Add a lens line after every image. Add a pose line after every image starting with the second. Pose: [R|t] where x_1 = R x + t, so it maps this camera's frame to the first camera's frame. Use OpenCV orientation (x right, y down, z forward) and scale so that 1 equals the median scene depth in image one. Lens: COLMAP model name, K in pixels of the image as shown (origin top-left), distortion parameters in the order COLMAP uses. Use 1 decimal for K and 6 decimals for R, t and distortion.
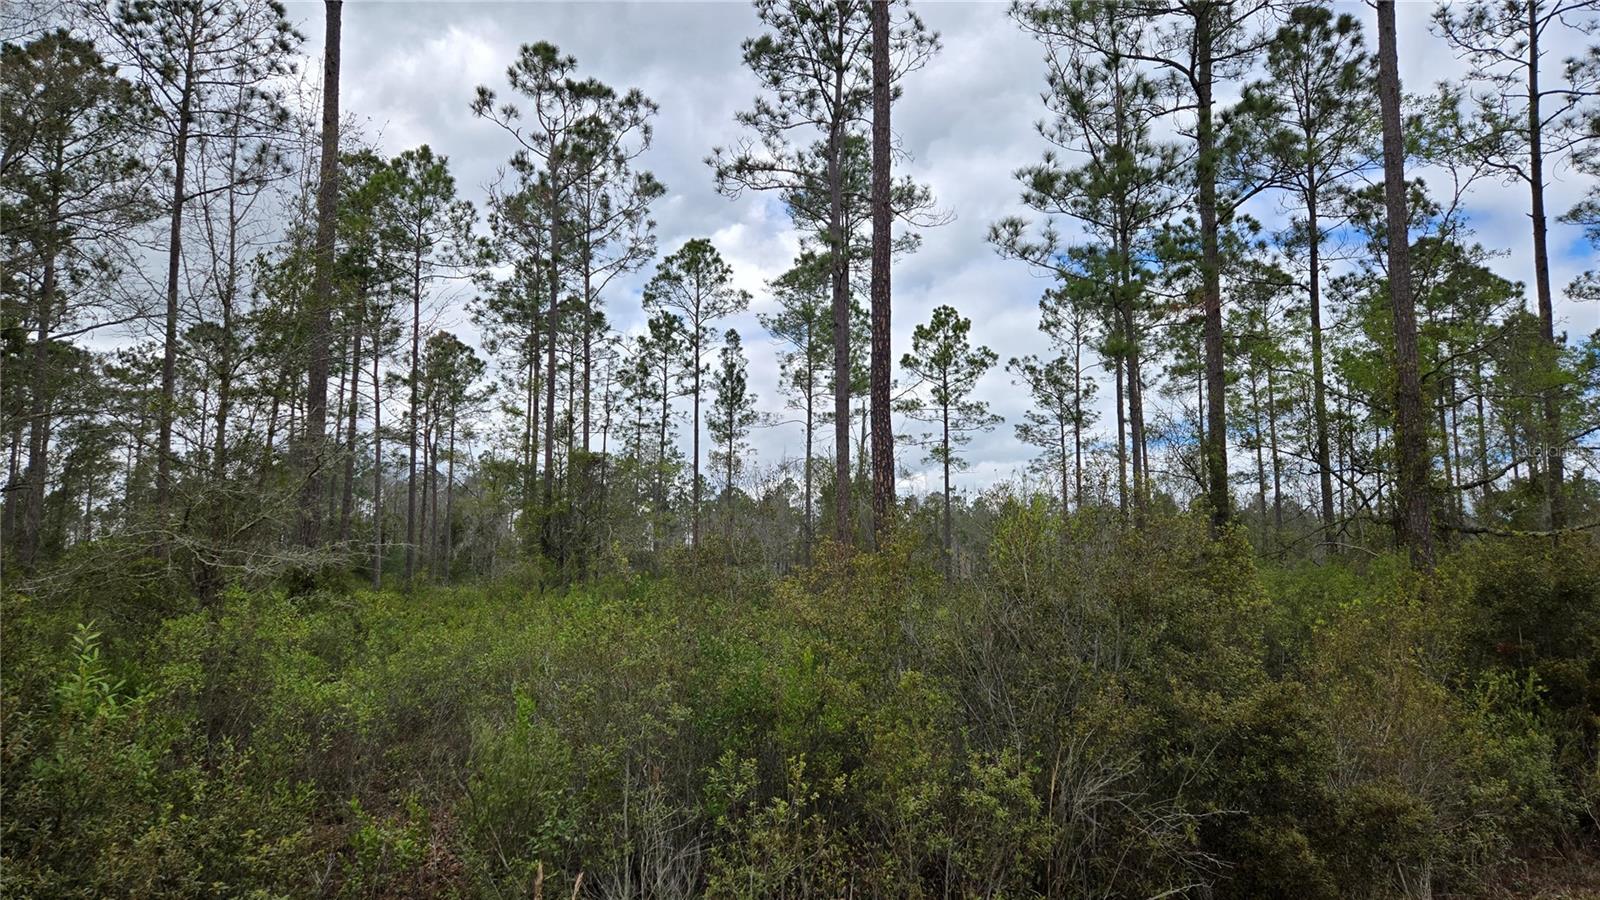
lens RADIAL K [[1075.1, 0, 788.6], [0, 1075.1, 454.4], [0, 0, 1]] dist [0.086755, -0.076595]
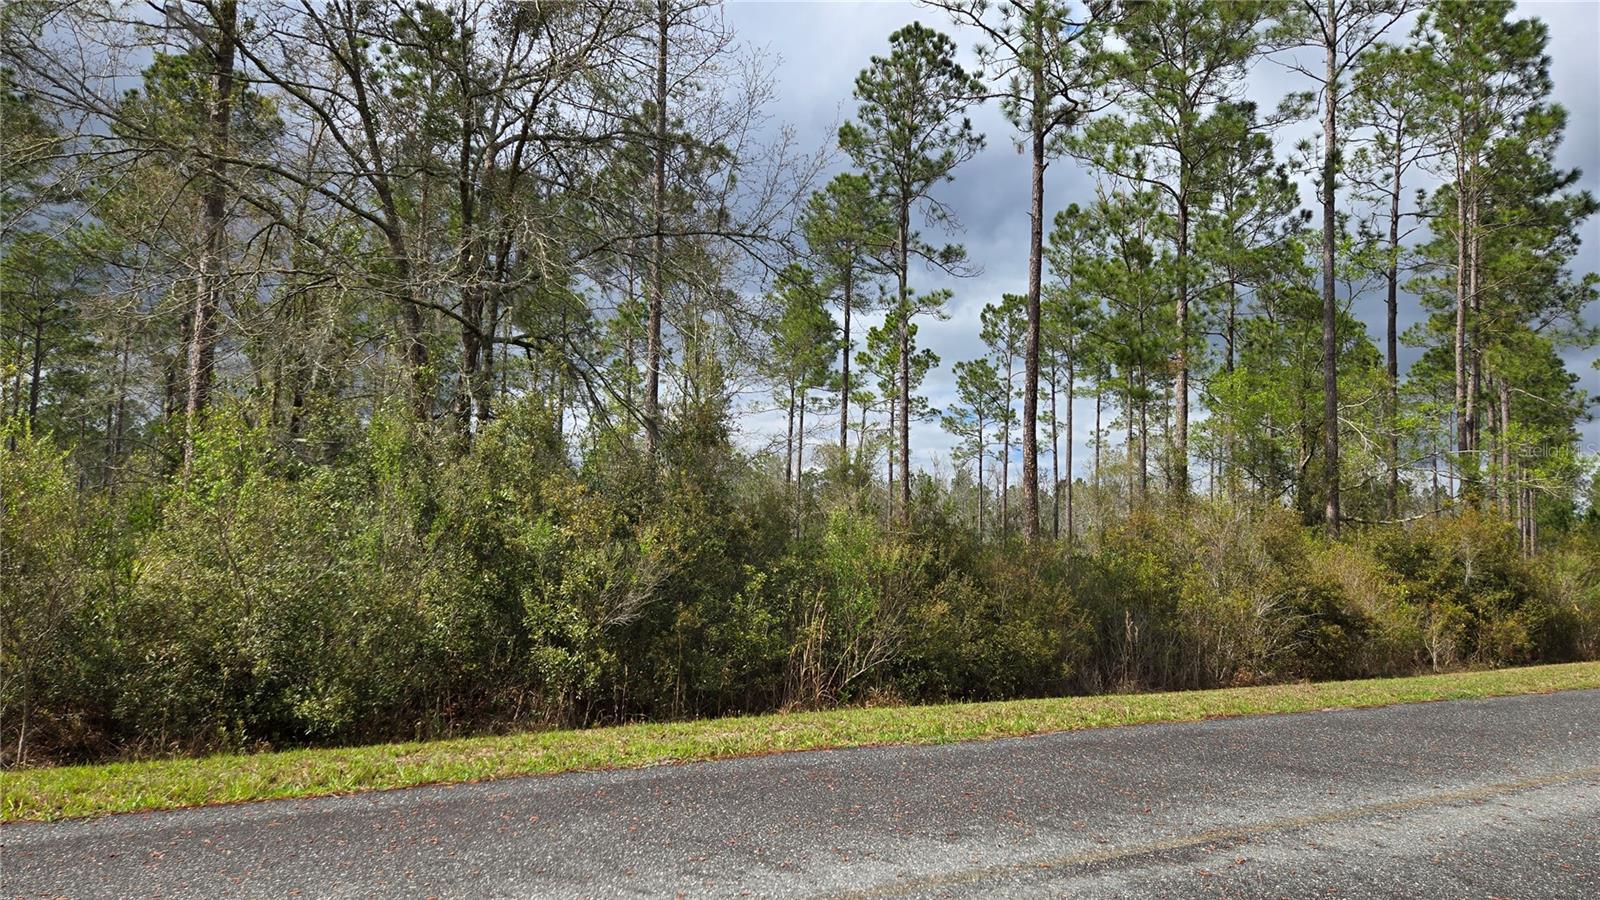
lens RADIAL K [[1075.1, 0, 786.0], [0, 1075.1, 462.2], [0, 0, 1]] dist [0.086755, -0.076595]
pose [[0.991752, 0.039579, 0.121908, -0.105782], [-0.043439, 0.998630, 0.029166, -0.006421], [-0.120587, -0.034221, 0.992113, -0.129449]]
